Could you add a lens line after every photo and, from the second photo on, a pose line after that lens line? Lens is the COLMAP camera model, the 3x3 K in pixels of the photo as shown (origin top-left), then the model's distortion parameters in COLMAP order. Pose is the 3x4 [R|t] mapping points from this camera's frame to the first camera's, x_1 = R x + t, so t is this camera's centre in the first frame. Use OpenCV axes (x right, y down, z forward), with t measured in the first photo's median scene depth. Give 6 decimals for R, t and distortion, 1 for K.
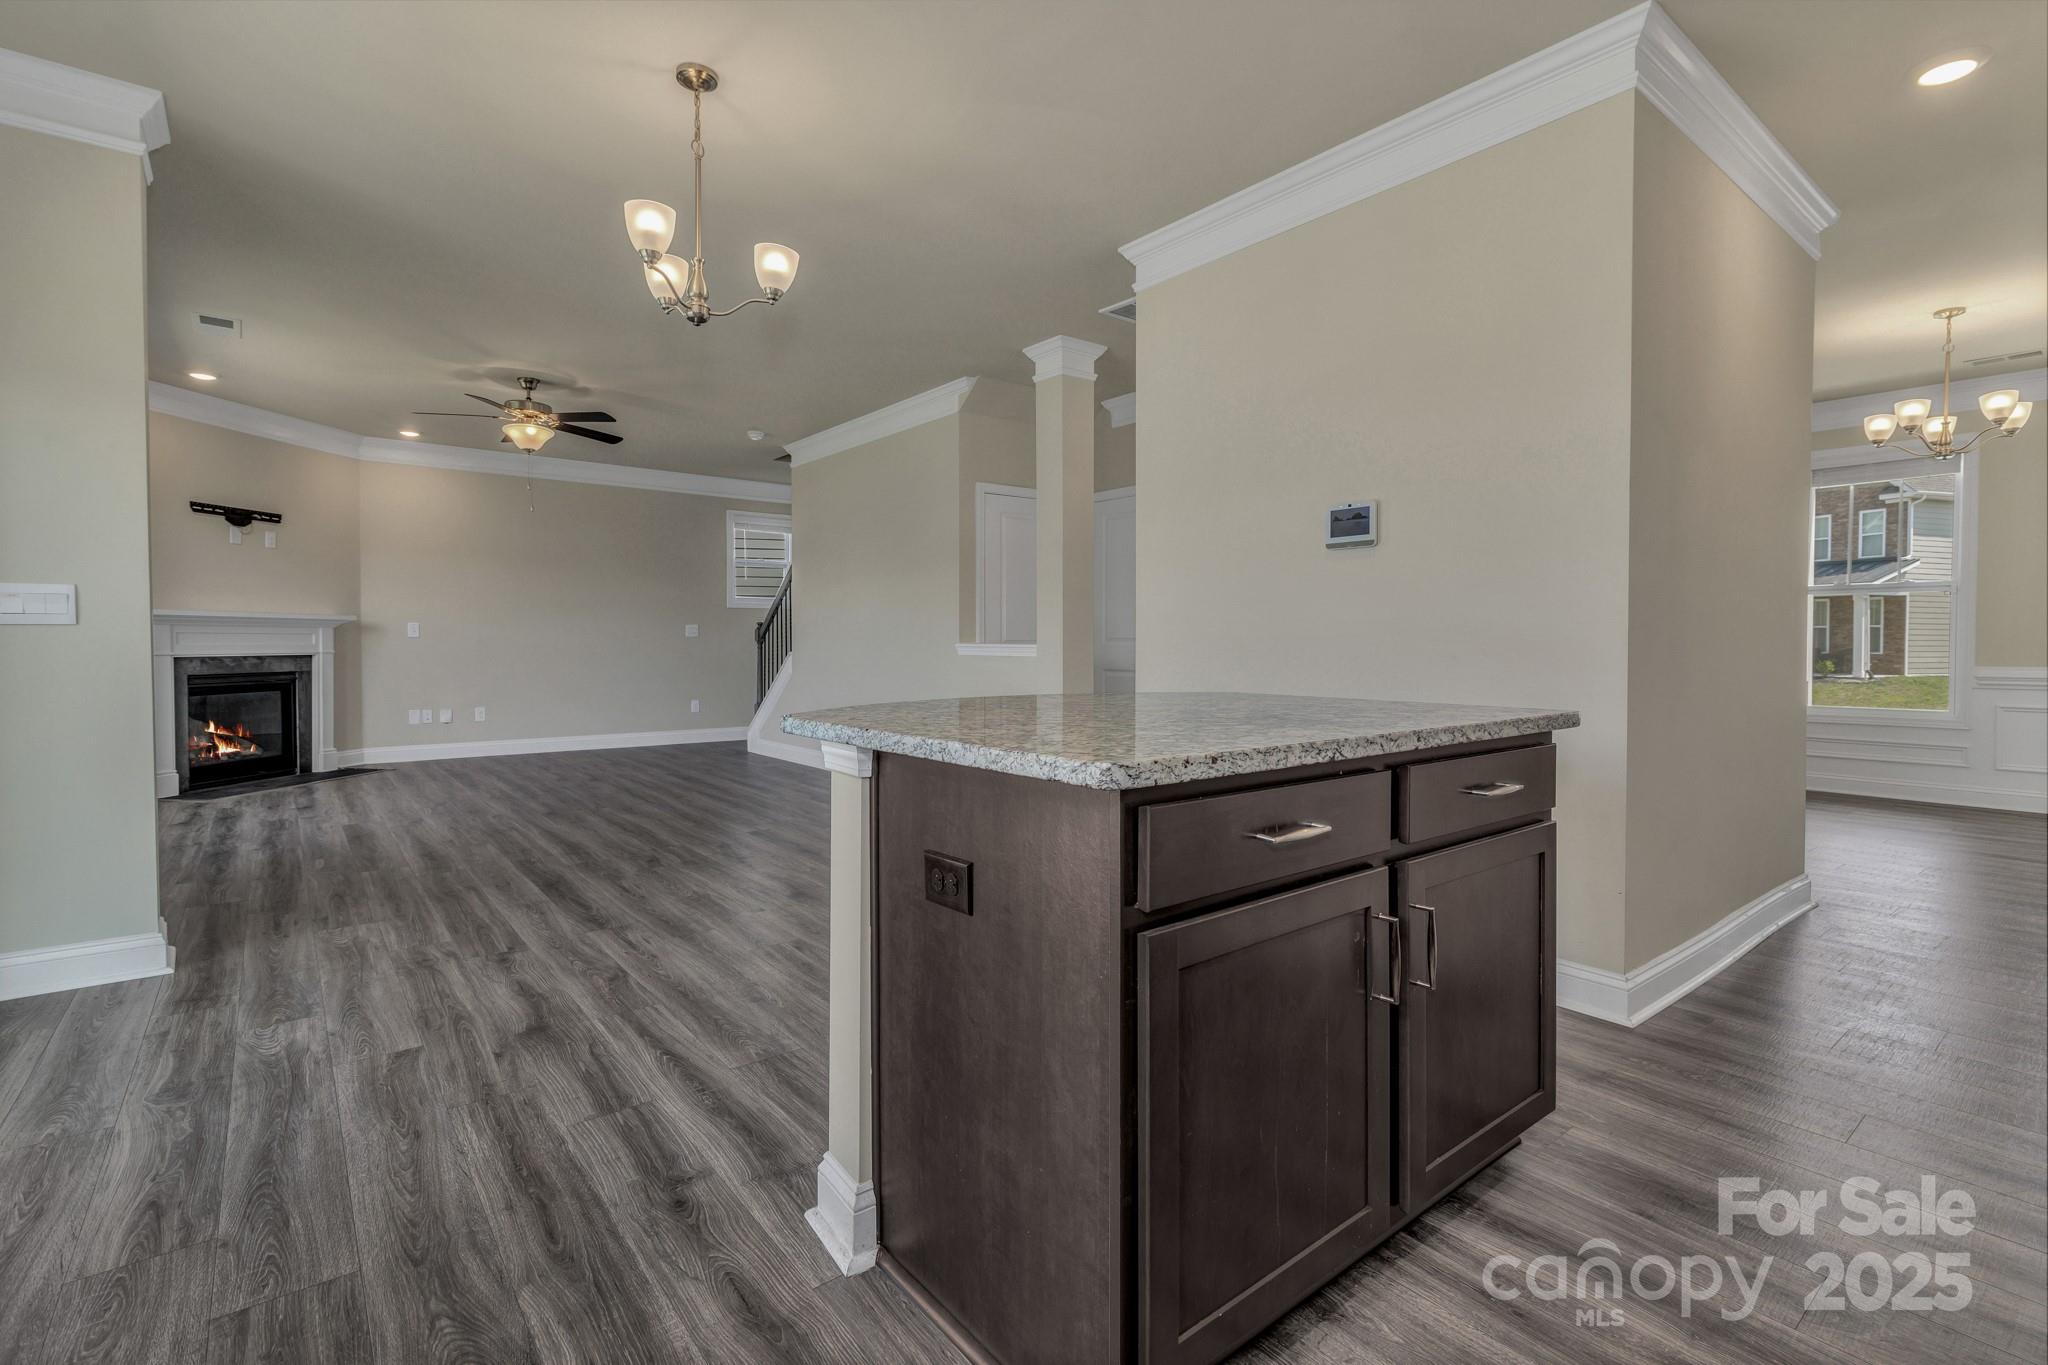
lens RADIAL K [[939.0, 0, 1038.3], [0, 939.0, 660.2], [0, 0, 1]] dist [-0.000088, 0.000283]
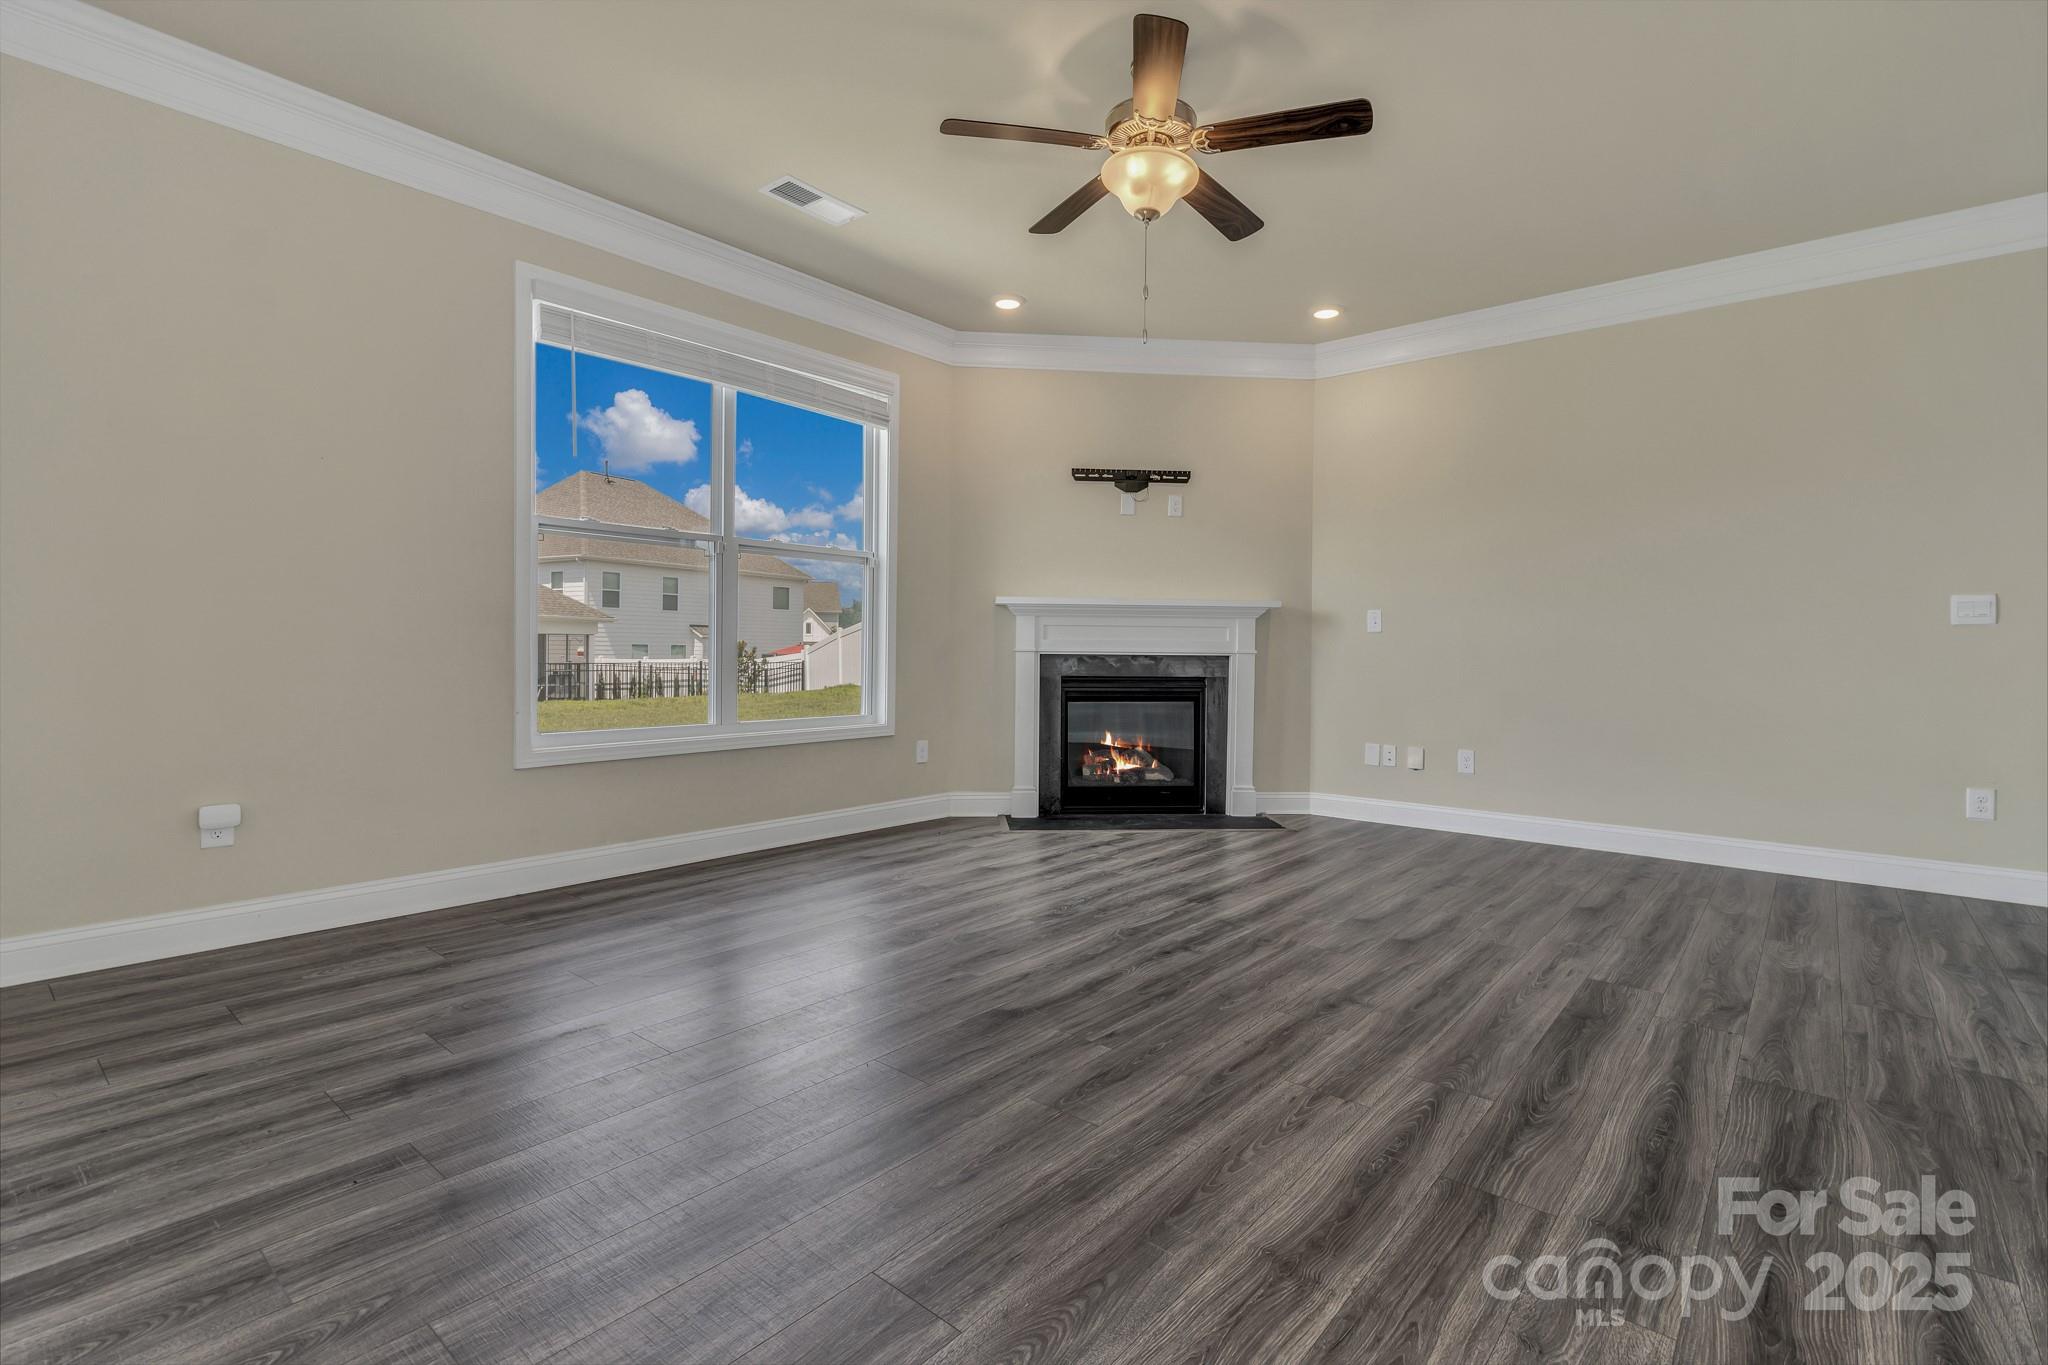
lens RADIAL K [[940.0, 0, 1023.8], [0, 940.0, 672.3], [0, 0, 1]] dist [-0.003880, 0.000442]
pose [[0.178990, 0.022520, -0.983593, -0.079316], [-0.028688, 0.999432, 0.017662, -0.001197], [0.983433, 0.025056, 0.179534, 0.775395]]
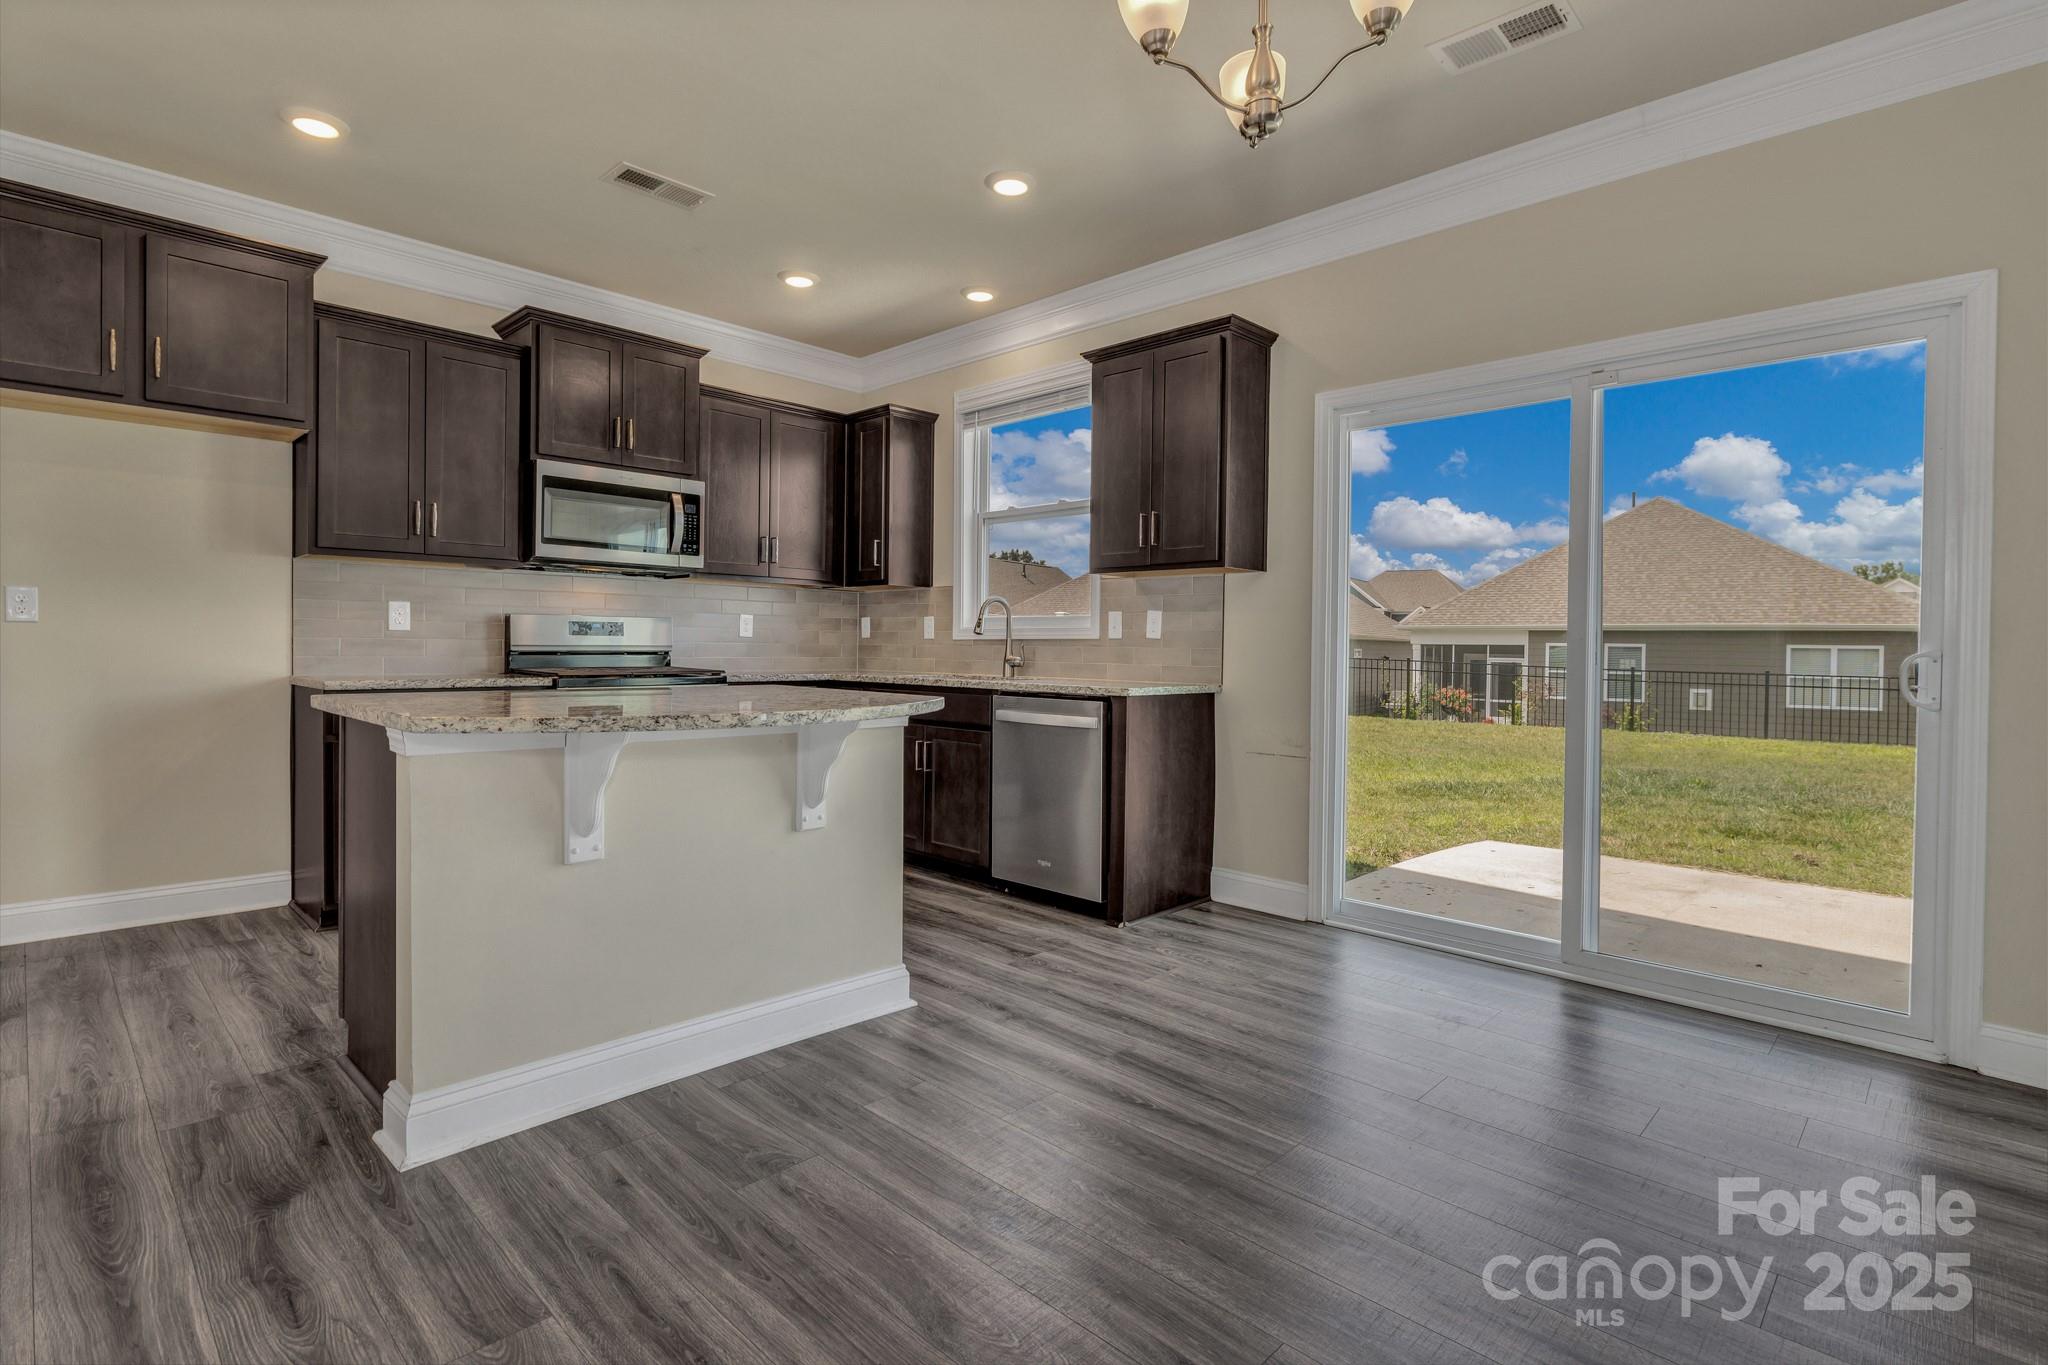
lens RADIAL K [[983.9, 0, 1029.1], [0, 983.9, 657.2], [0, 0, 1]] dist [-0.003165, -0.000773]
pose [[-0.993074, -0.013418, -0.116726, -0.059830], [-0.017365, 0.999309, 0.032869, -0.015742], [0.116204, 0.034668, -0.992620, 0.682244]]
